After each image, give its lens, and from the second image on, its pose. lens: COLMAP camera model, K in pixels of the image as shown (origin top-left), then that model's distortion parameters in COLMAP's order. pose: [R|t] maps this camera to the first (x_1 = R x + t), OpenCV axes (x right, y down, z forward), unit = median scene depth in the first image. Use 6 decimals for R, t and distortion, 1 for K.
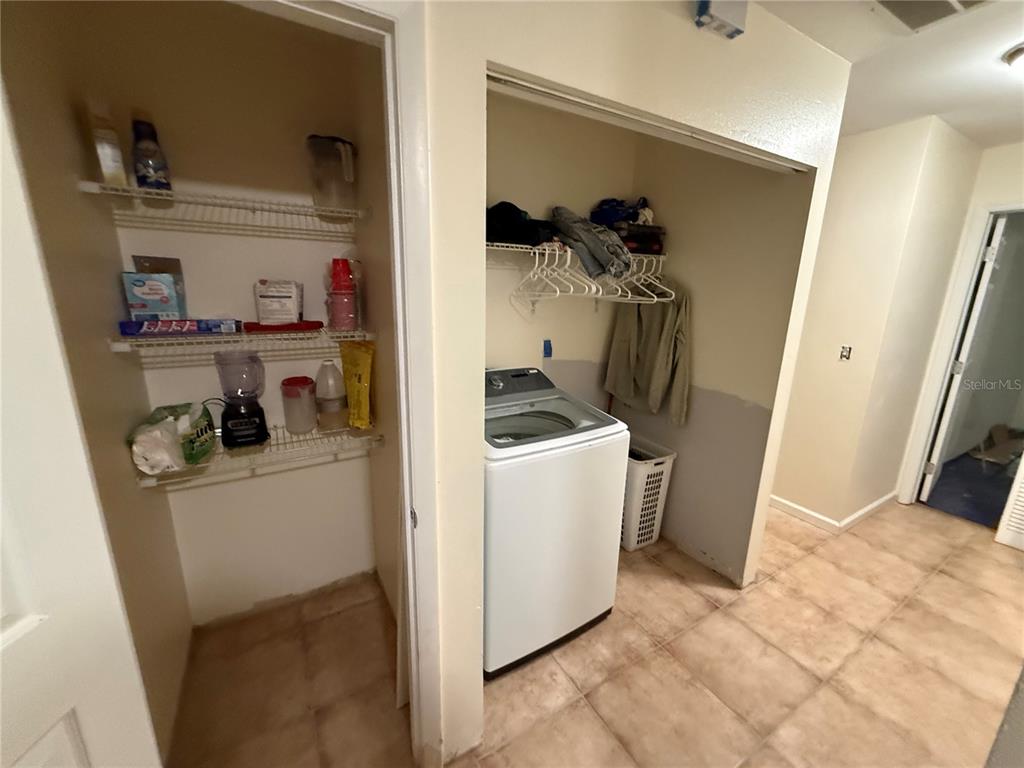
lens RADIAL K [[408.6, 0, 508.6], [0, 408.6, 388.8], [0, 0, 1]] dist [0.001859, -0.000299]
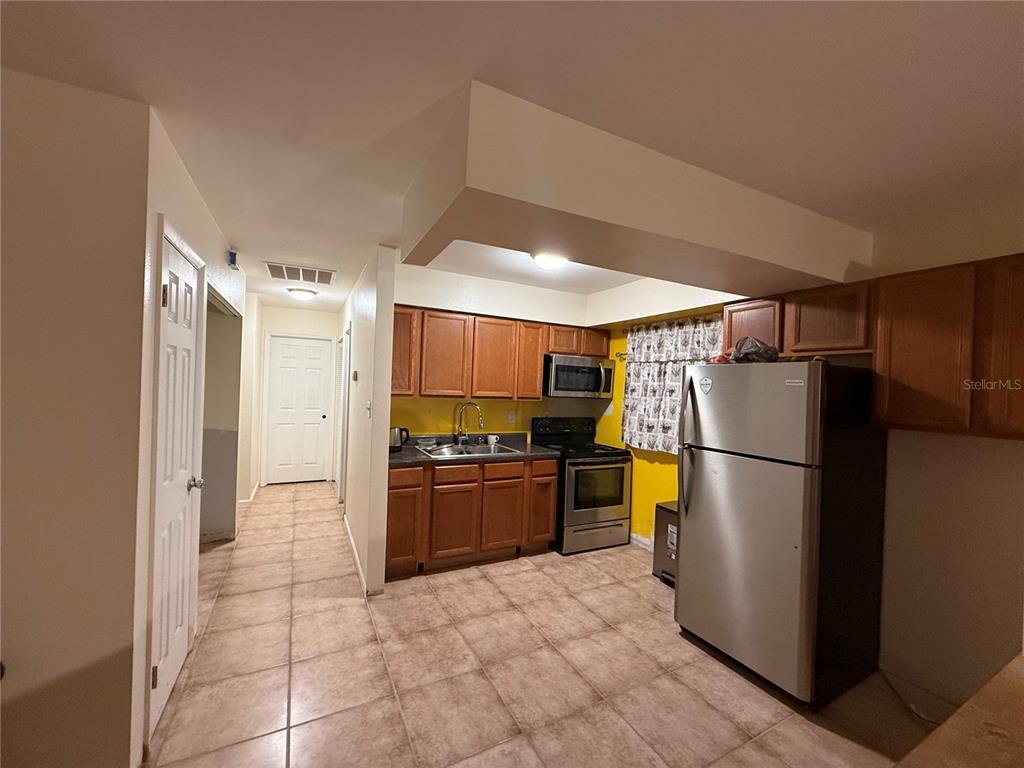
lens RADIAL K [[408.6, 0, 512.6], [0, 408.6, 384.2], [0, 0, 1]] dist [0.001859, -0.000299]
pose [[0.050685, -0.008603, 0.998678, -1.260828], [0.206253, 0.978496, -0.002039, 0.110613], [-0.977185, 0.206084, 0.051370, -0.424154]]
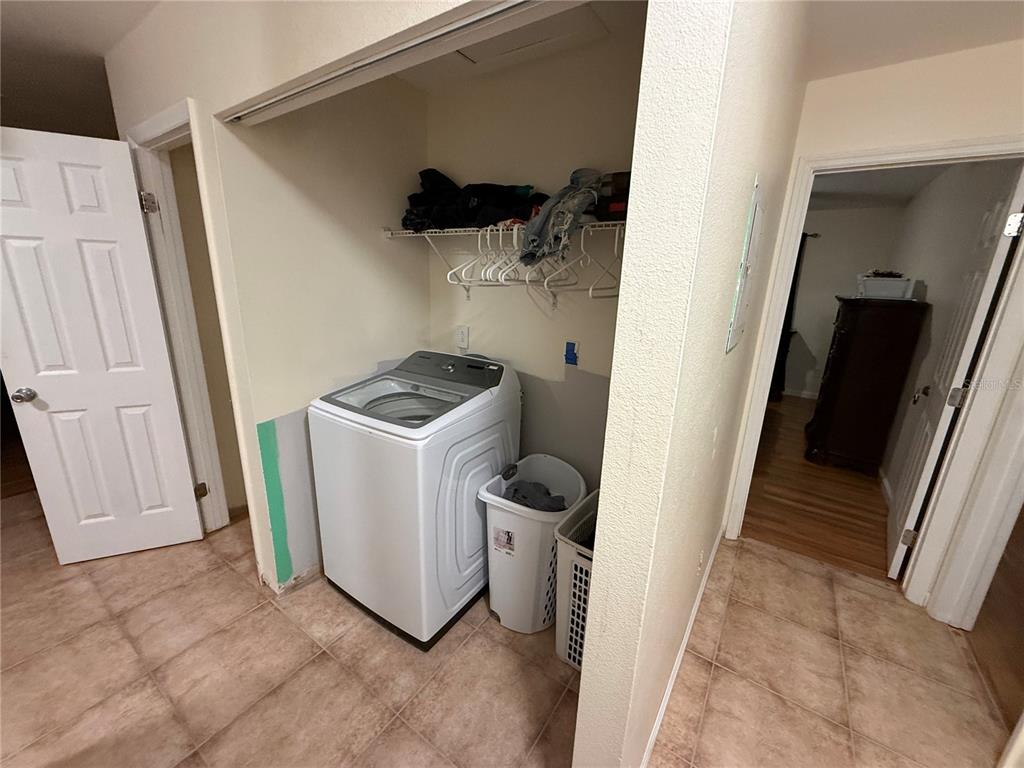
lens RADIAL K [[408.6, 0, 510.6], [0, 408.6, 383.5], [0, 0, 1]] dist [0.001859, -0.000299]
pose [[0.424295, 0.236794, -0.874015, 1.000282], [-0.245413, 0.959150, 0.140722, -0.165428], [0.871634, 0.154787, 0.465075, 0.704212]]
